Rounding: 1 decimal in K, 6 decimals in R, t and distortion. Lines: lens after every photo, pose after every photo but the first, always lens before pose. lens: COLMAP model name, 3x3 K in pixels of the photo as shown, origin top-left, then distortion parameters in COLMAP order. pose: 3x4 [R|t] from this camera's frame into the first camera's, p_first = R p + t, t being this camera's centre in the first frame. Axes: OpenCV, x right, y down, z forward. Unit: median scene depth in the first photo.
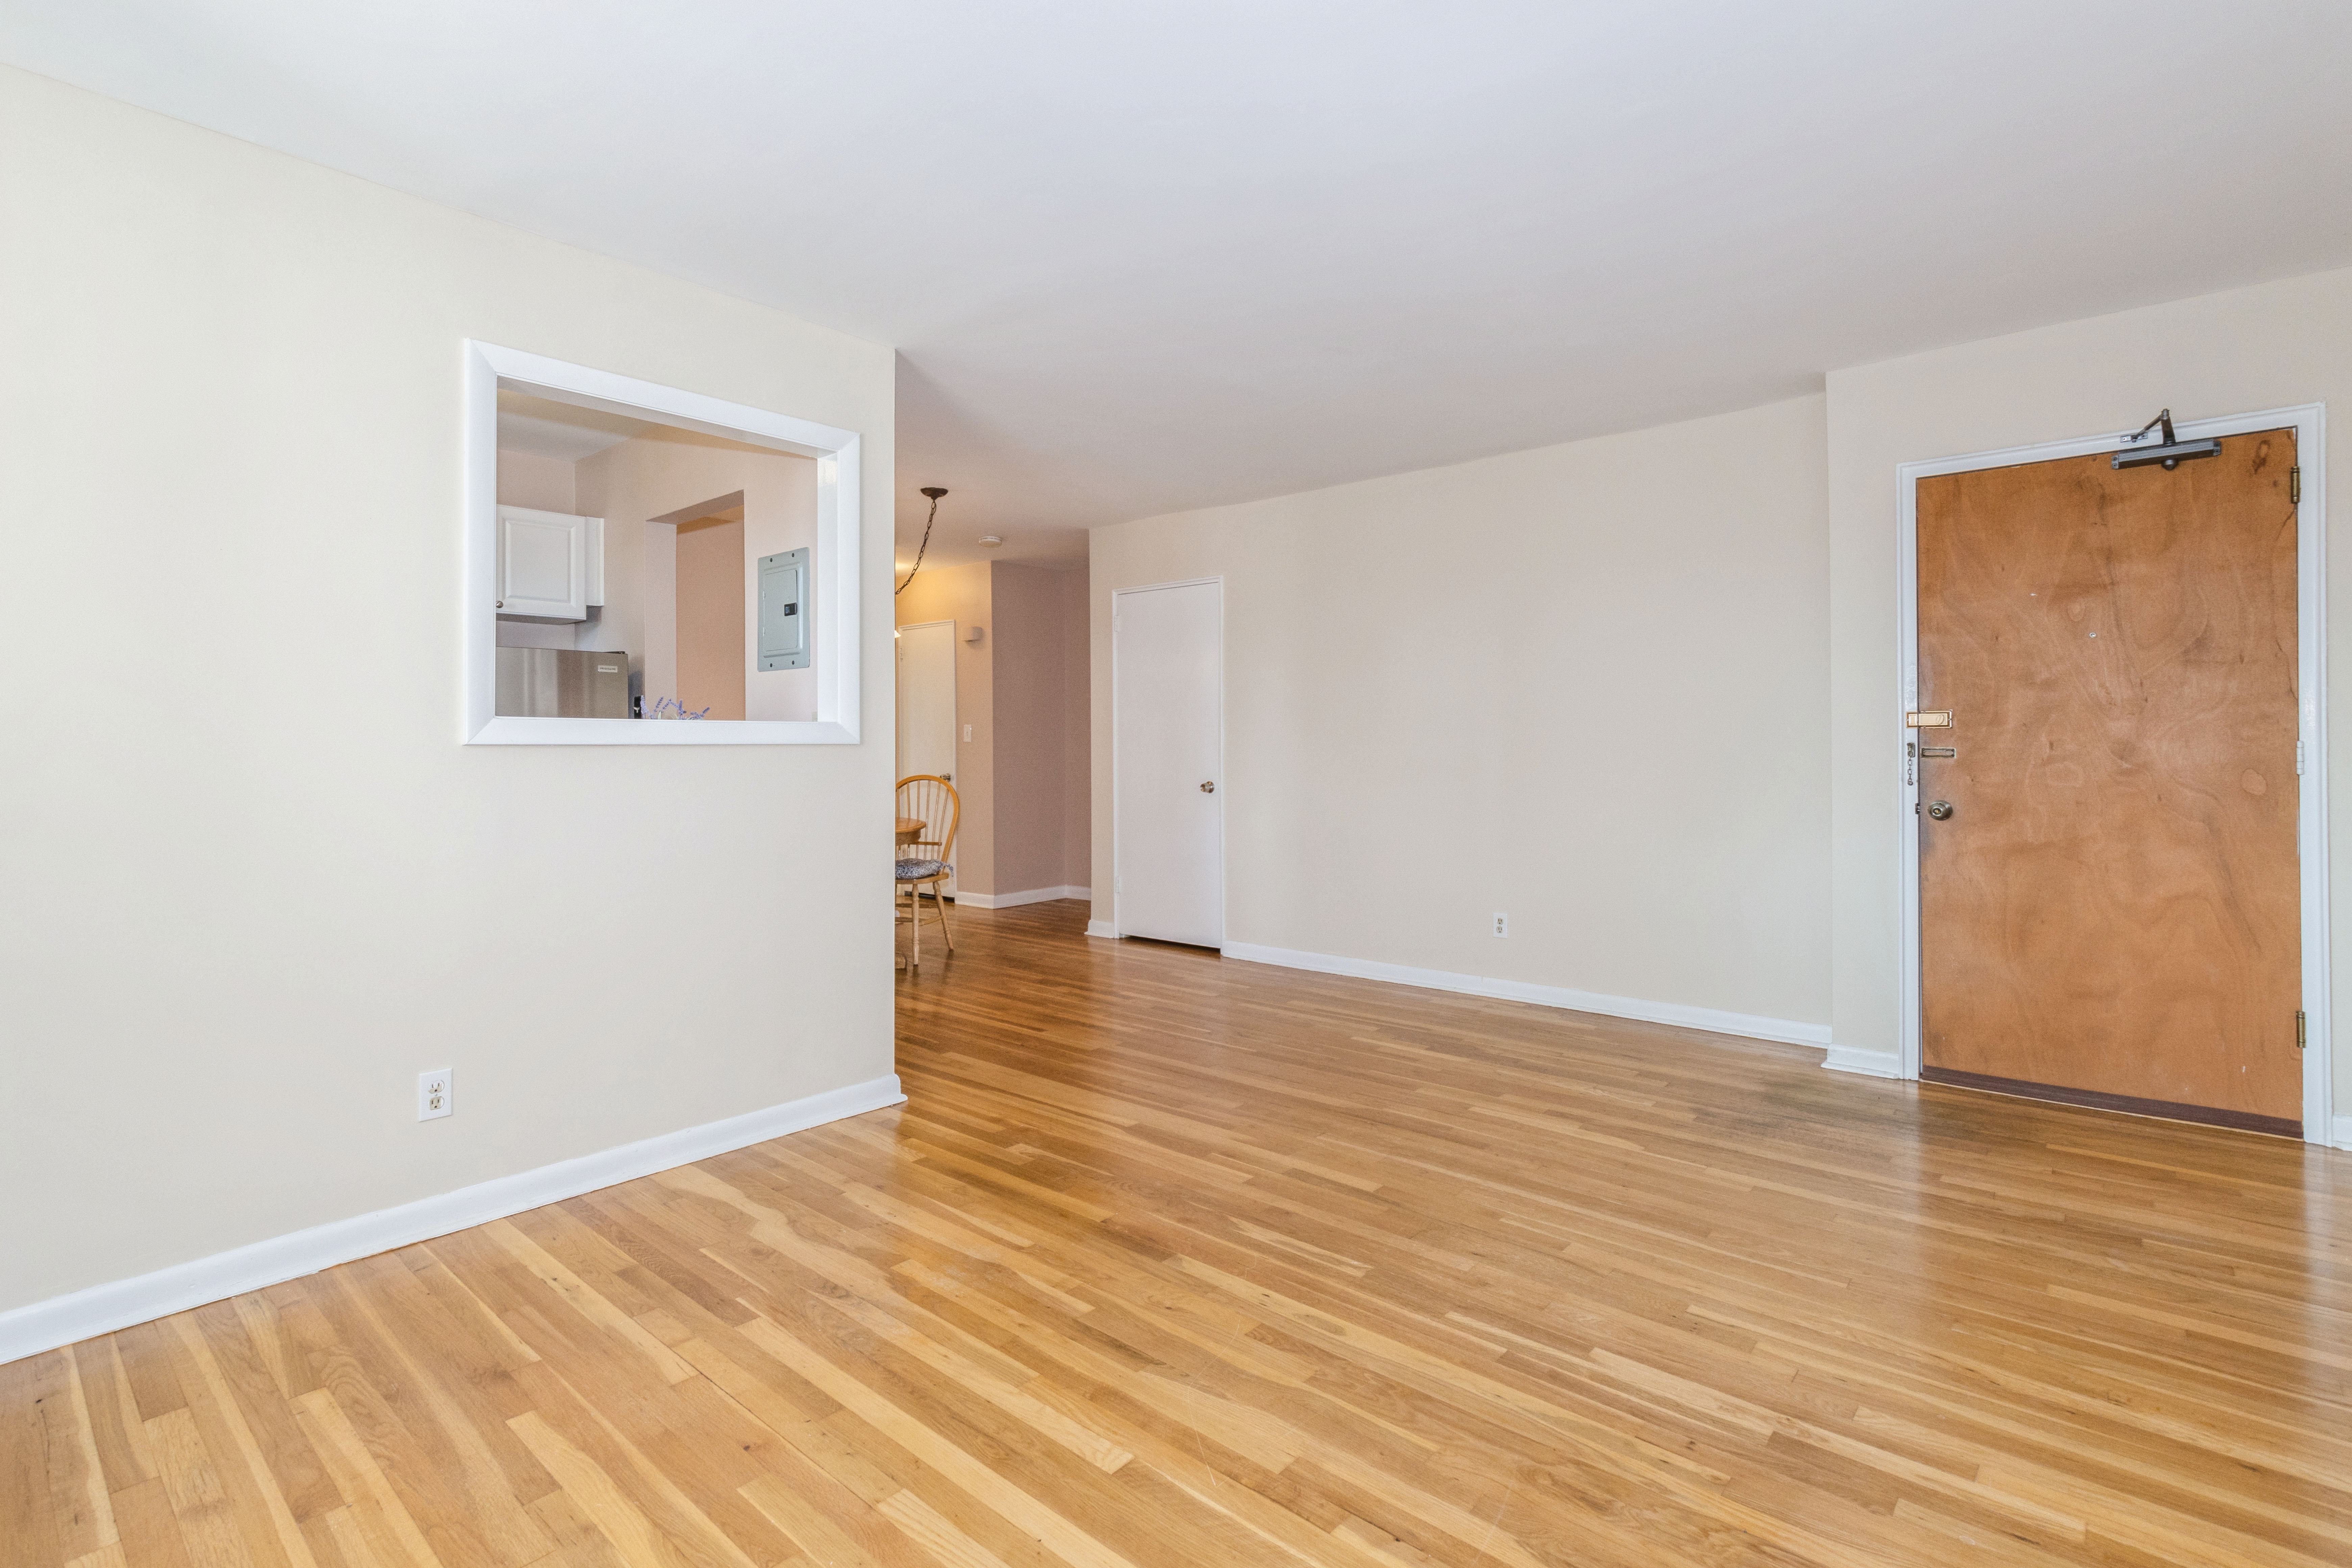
lens RADIAL K [[1112.2, 0, 1179.0], [0, 1112.2, 743.1], [0, 0, 1]] dist [0.012446, -0.013368]
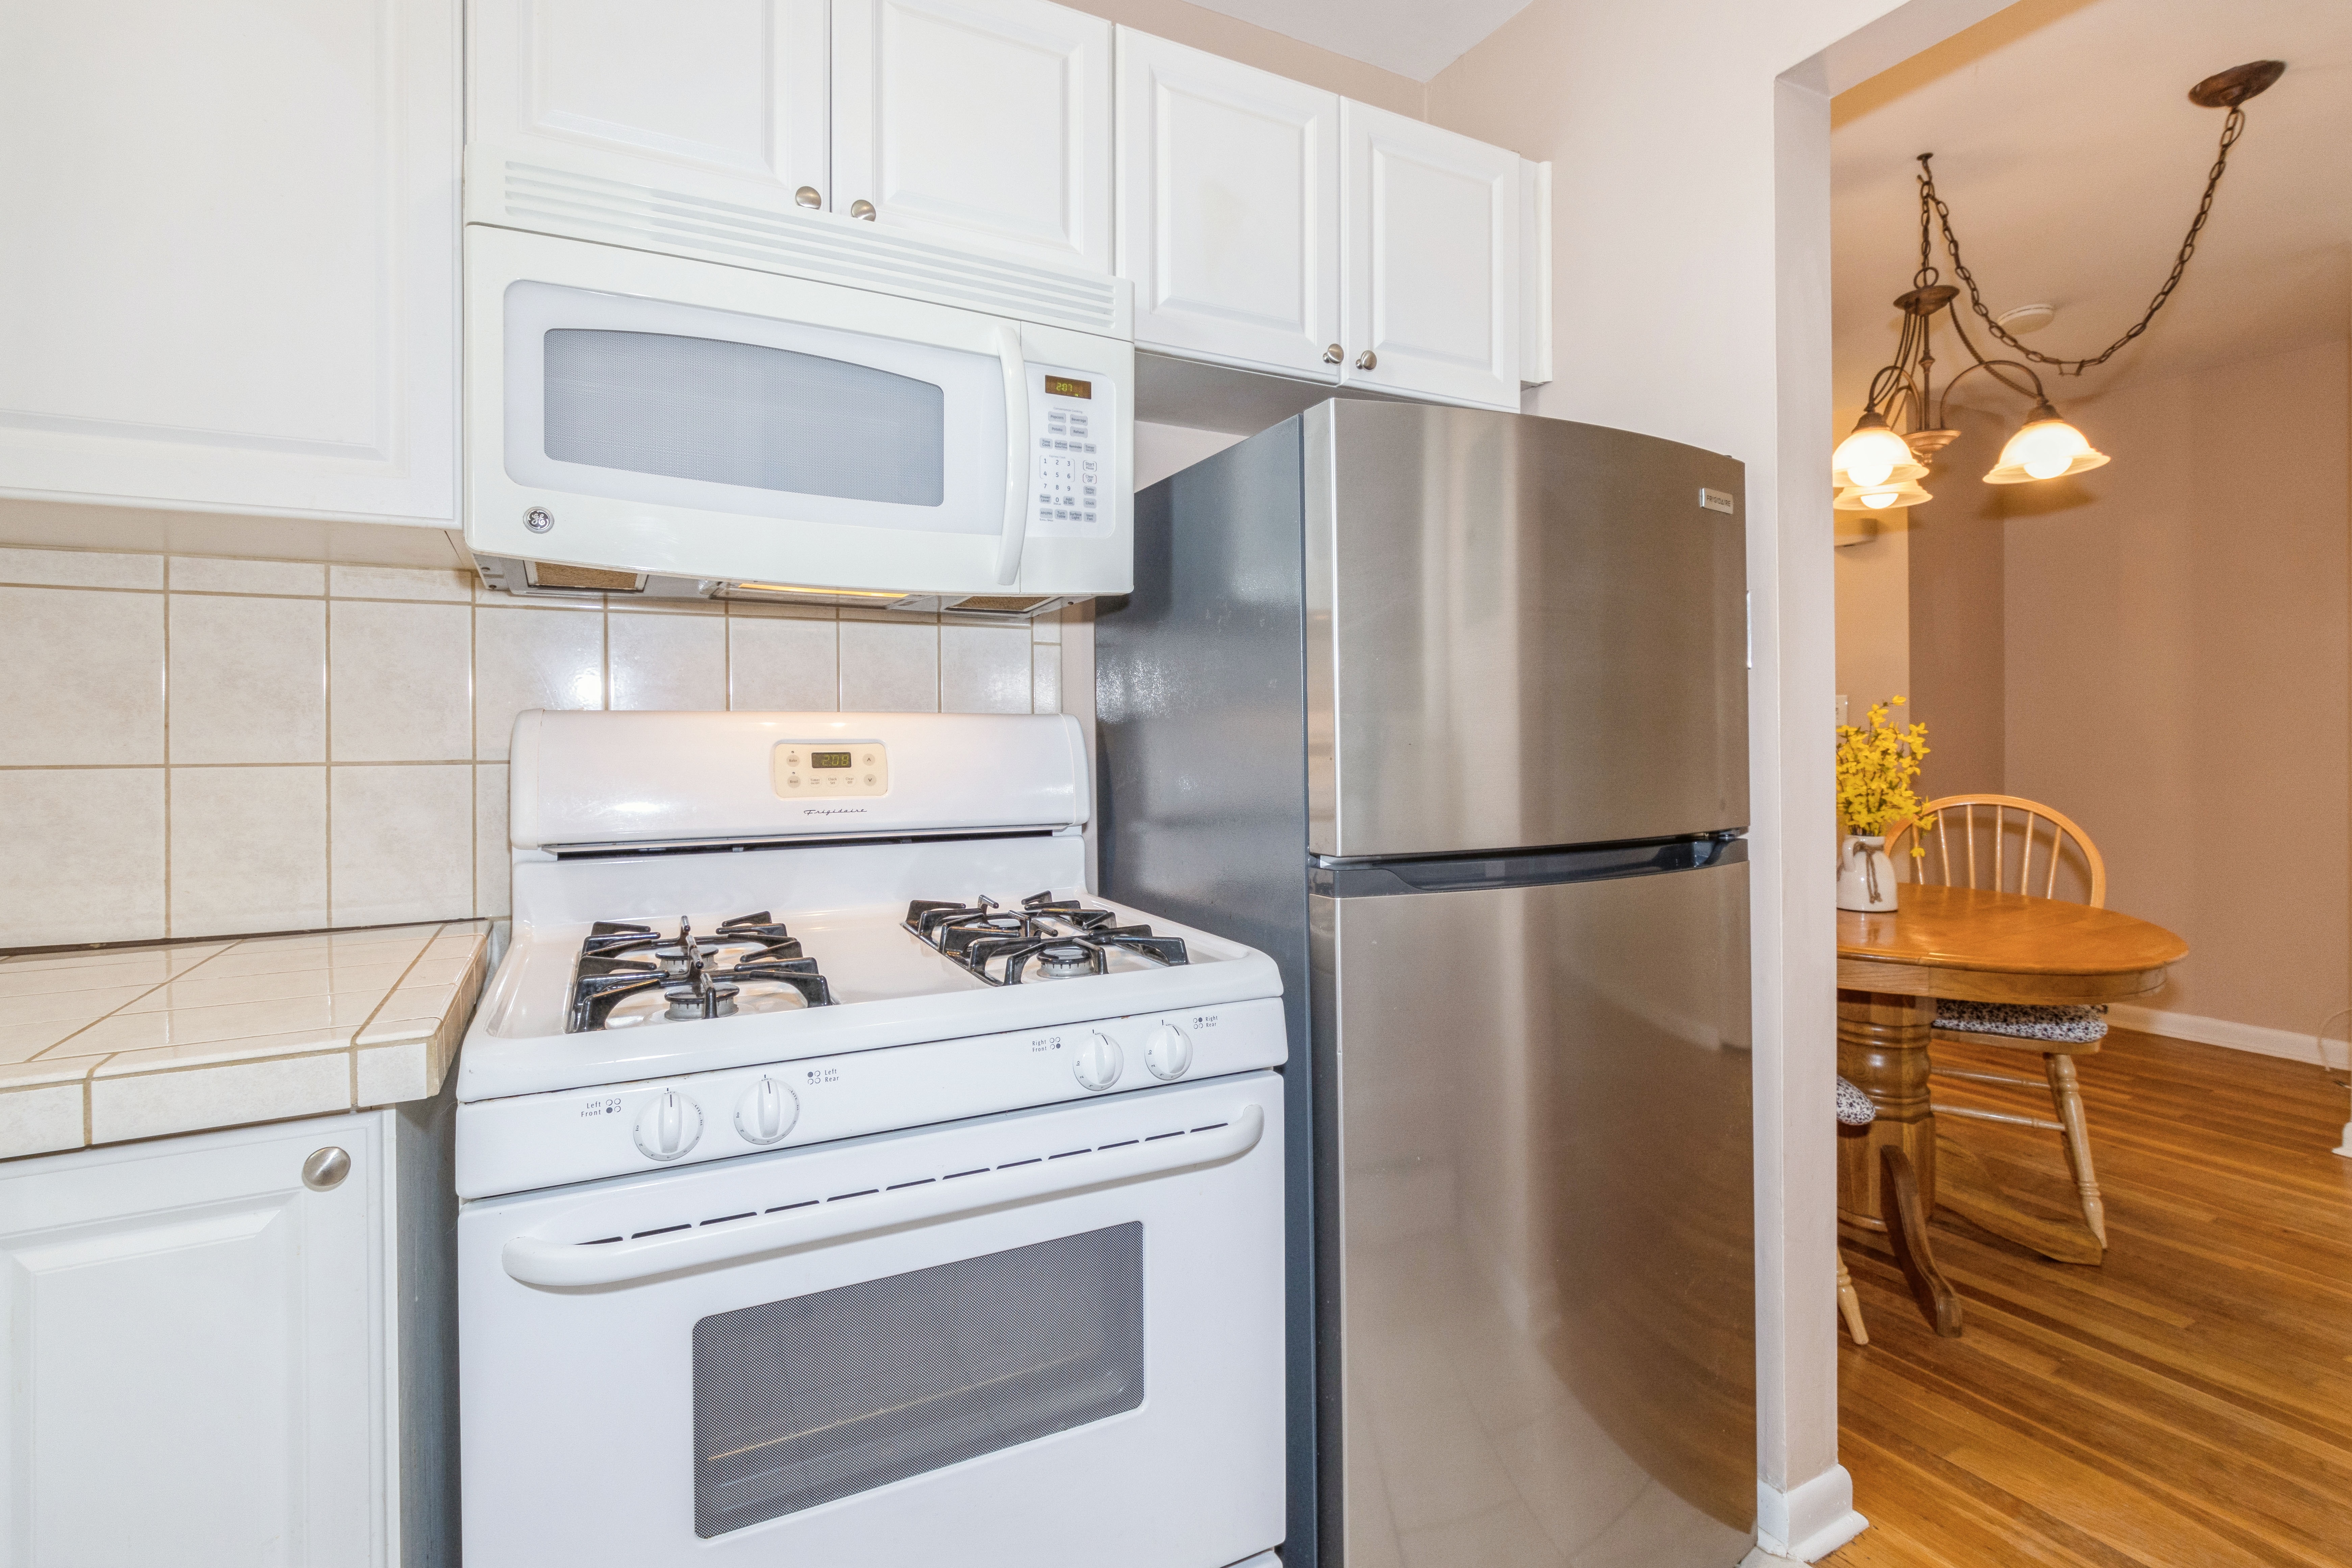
lens RADIAL K [[1102.5, 0, 1175.7], [0, 1102.5, 738.9], [0, 0, 1]] dist [0.000427, 0.000168]
pose [[0.932832, 0.000664, -0.360310, -0.888950], [0.001610, 0.999981, 0.006011, 0.004062], [0.360307, -0.006188, 0.932813, 1.036111]]
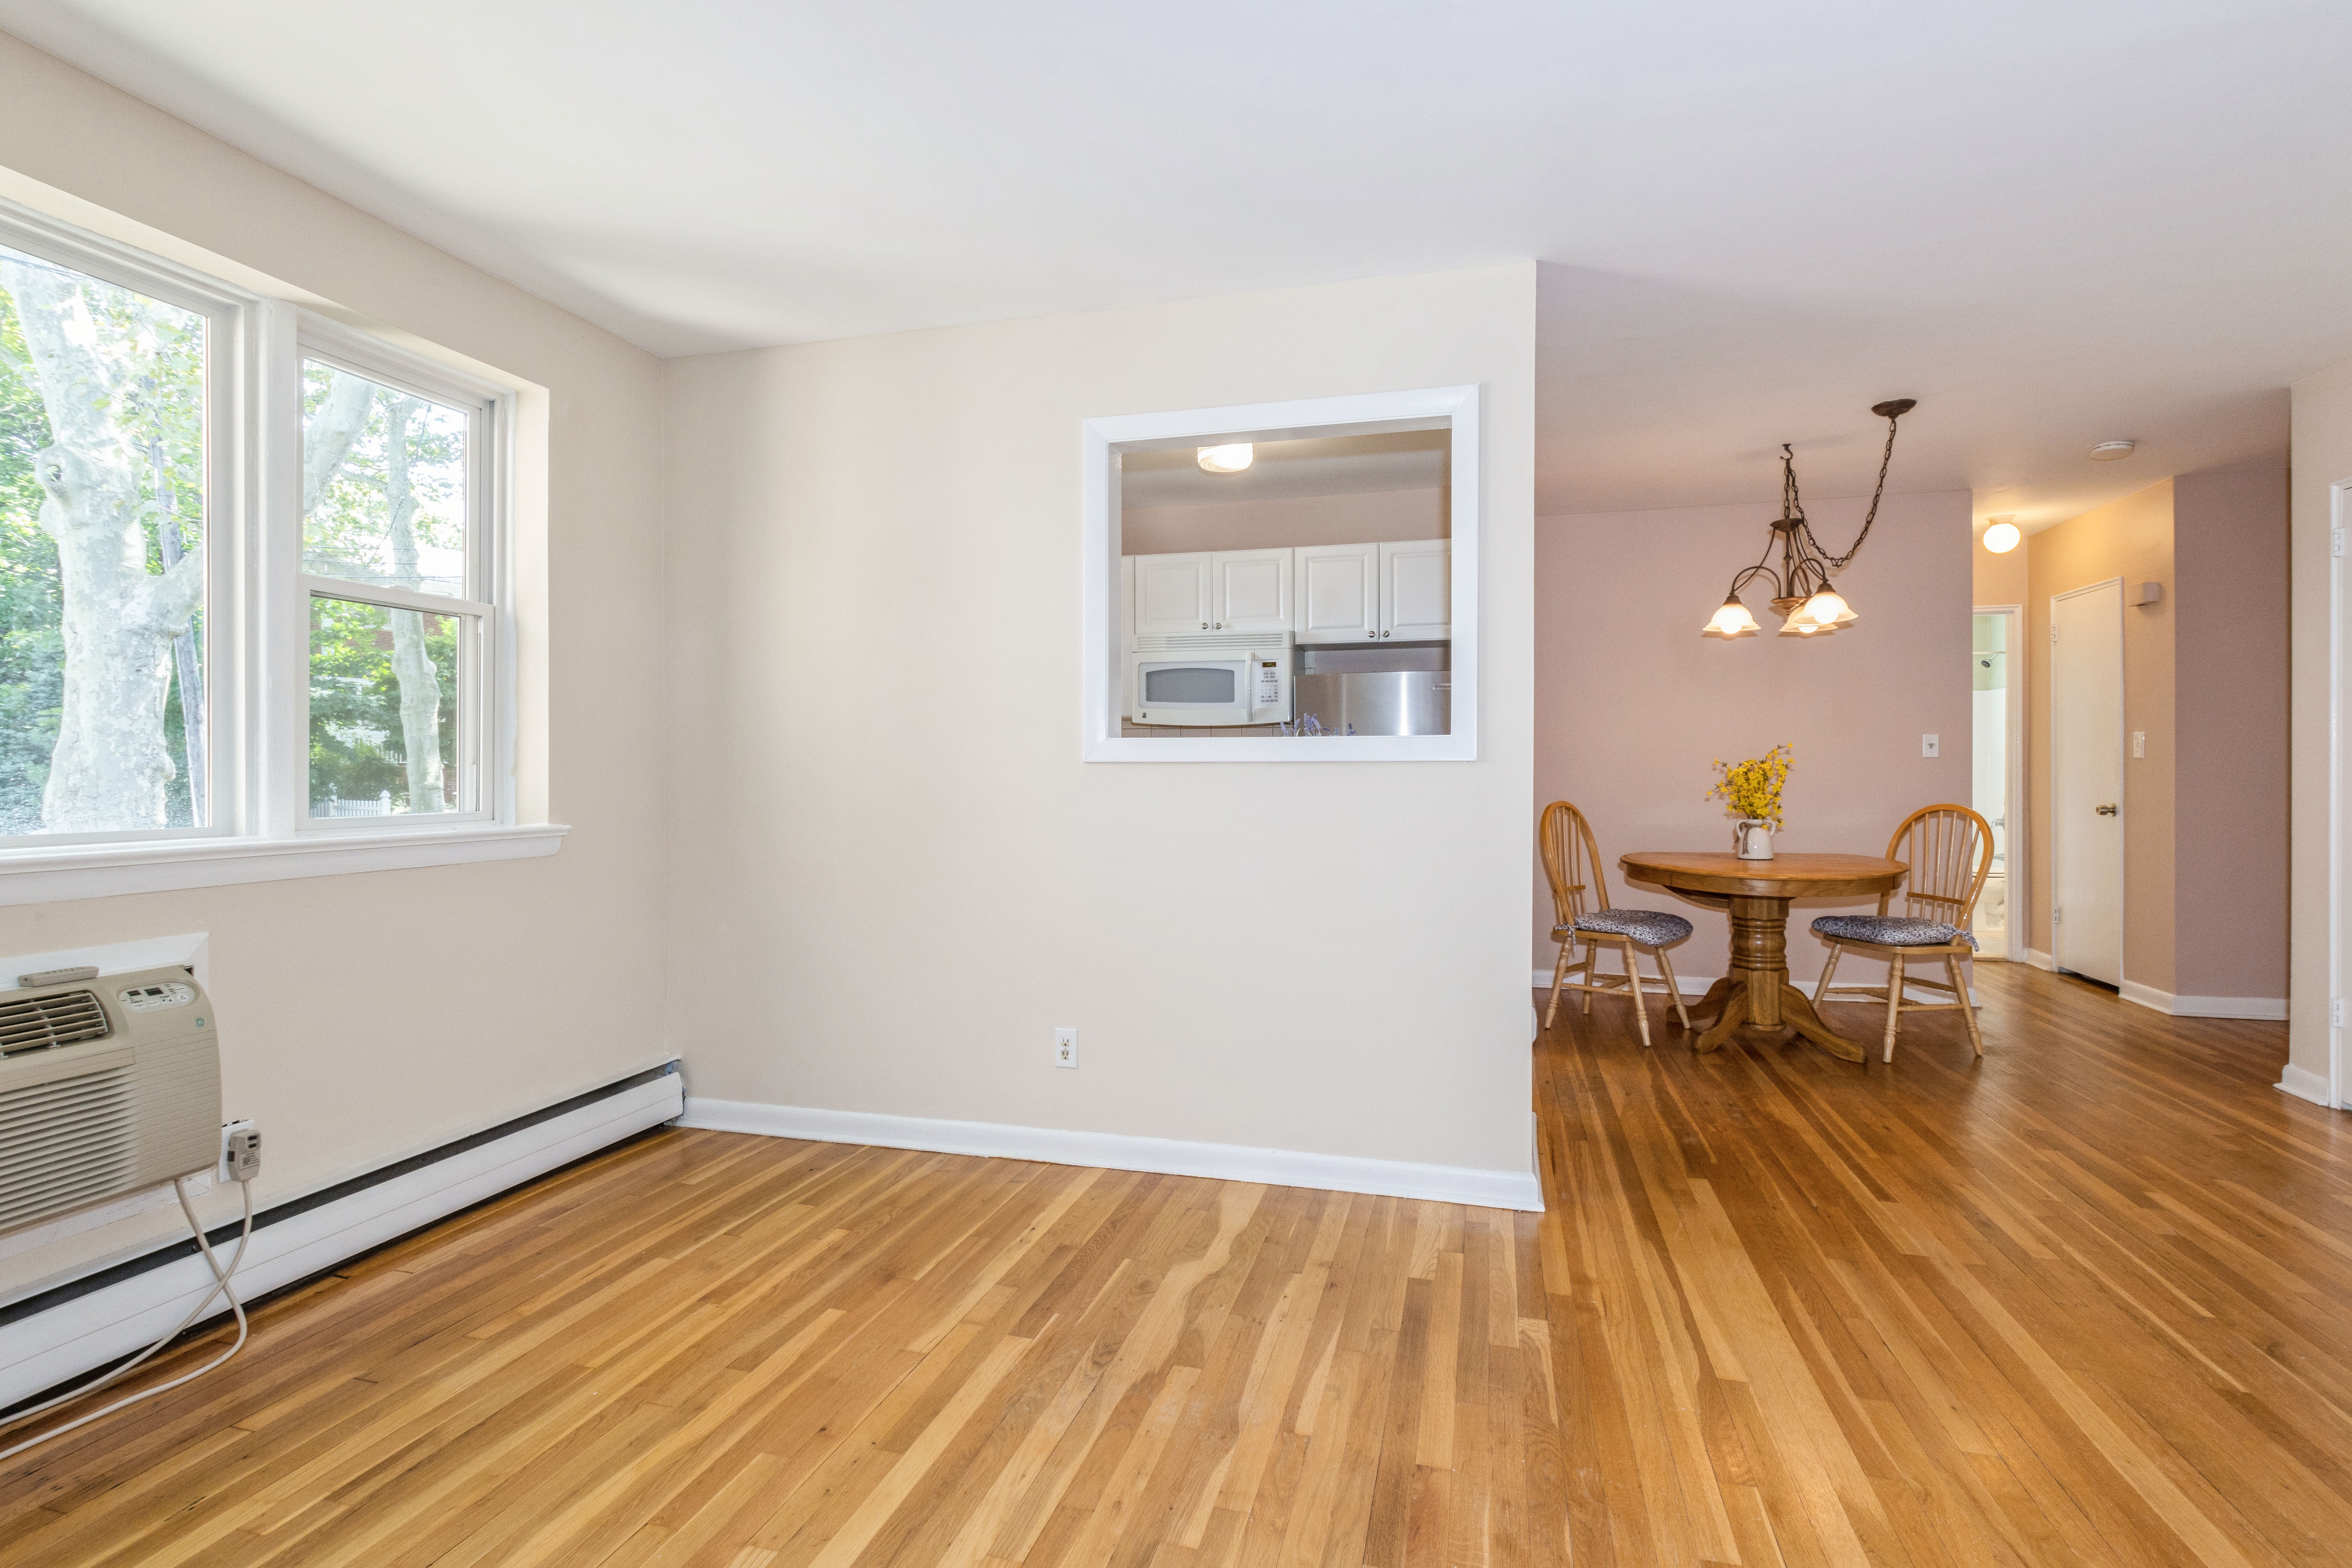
lens RADIAL K [[1110.0, 0, 1179.6], [0, 1110.0, 774.6], [0, 0, 1]] dist [-0.004564, -0.000433]
pose [[0.433080, 0.012742, -0.901266, 0.463173], [-0.000344, 0.999902, 0.013972, -0.000582], [0.901356, -0.005741, 0.433042, 0.571281]]
